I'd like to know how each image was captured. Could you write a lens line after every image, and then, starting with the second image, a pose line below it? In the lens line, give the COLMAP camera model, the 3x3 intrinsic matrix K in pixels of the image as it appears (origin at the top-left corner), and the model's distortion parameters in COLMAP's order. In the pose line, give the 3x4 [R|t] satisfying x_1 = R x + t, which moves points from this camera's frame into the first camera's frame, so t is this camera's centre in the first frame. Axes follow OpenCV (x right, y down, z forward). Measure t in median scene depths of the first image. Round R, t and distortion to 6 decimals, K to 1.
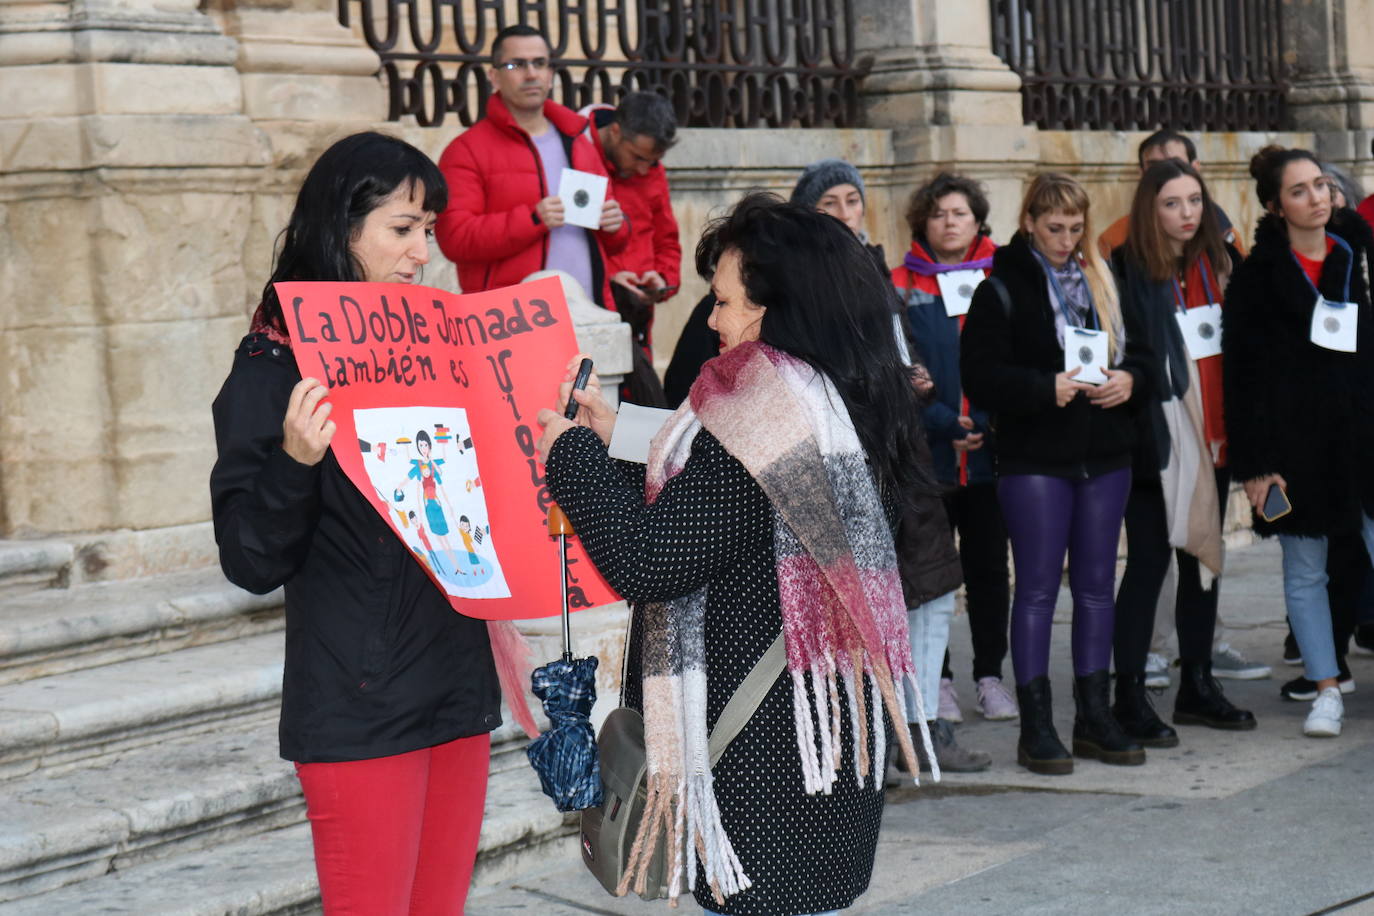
lens RADIAL K [[2314.0, 0, 687.0], [0, 2314.0, 458.0], [0, 0, 1]] dist [-0.050806, 0.093589]
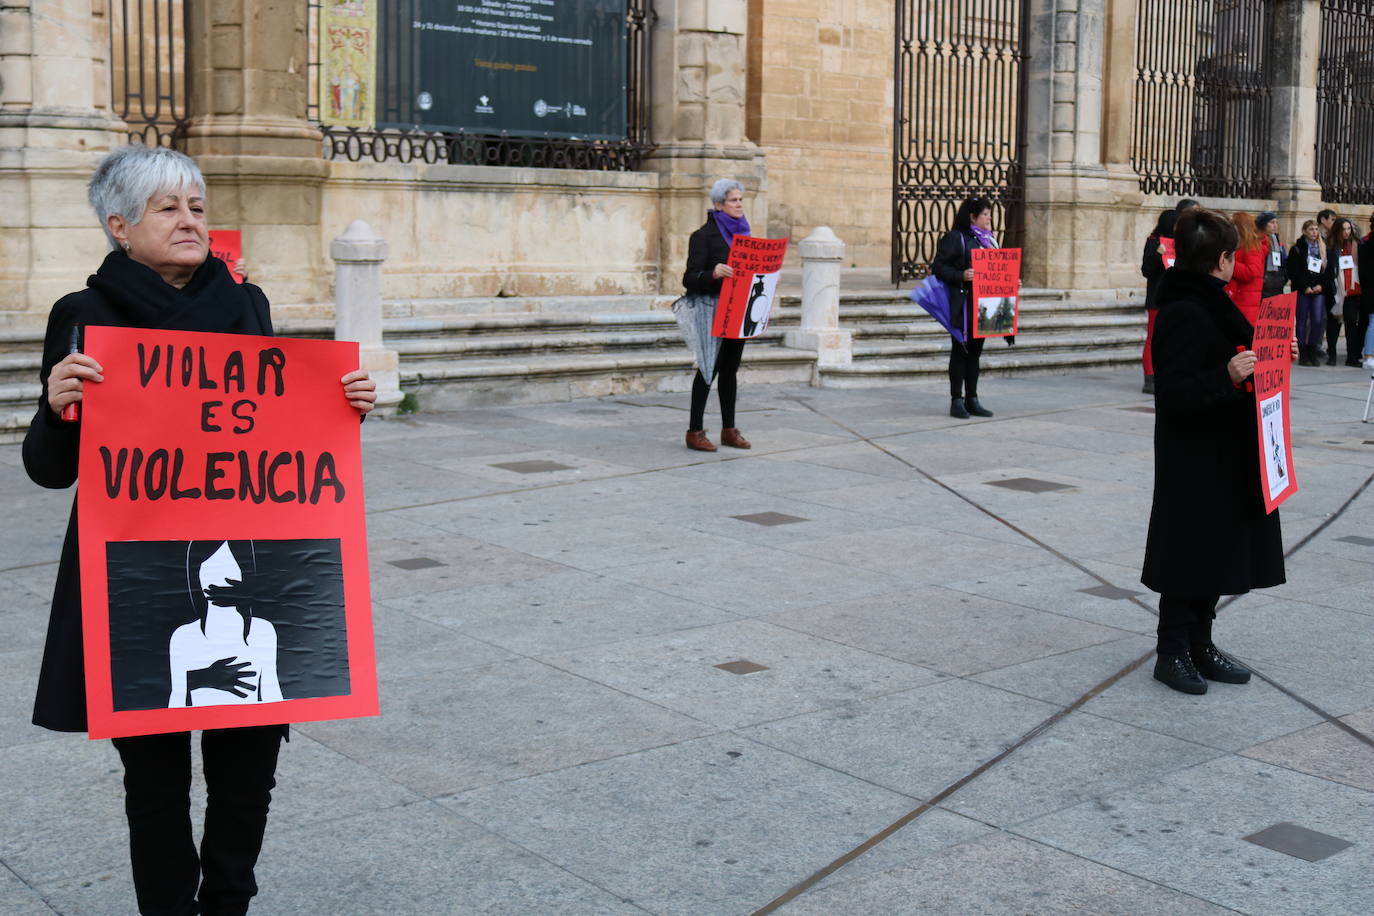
lens RADIAL K [[1601.5, 0, 684.4], [0, 1601.5, 394.9], [0, 0, 1]] dist [-0.084477, 0.046722]
pose [[0.958069, 0.098865, -0.268942, -0.122802], [-0.091660, 0.995017, 0.039247, 0.169525], [0.271482, -0.012950, 0.962356, -1.927509]]
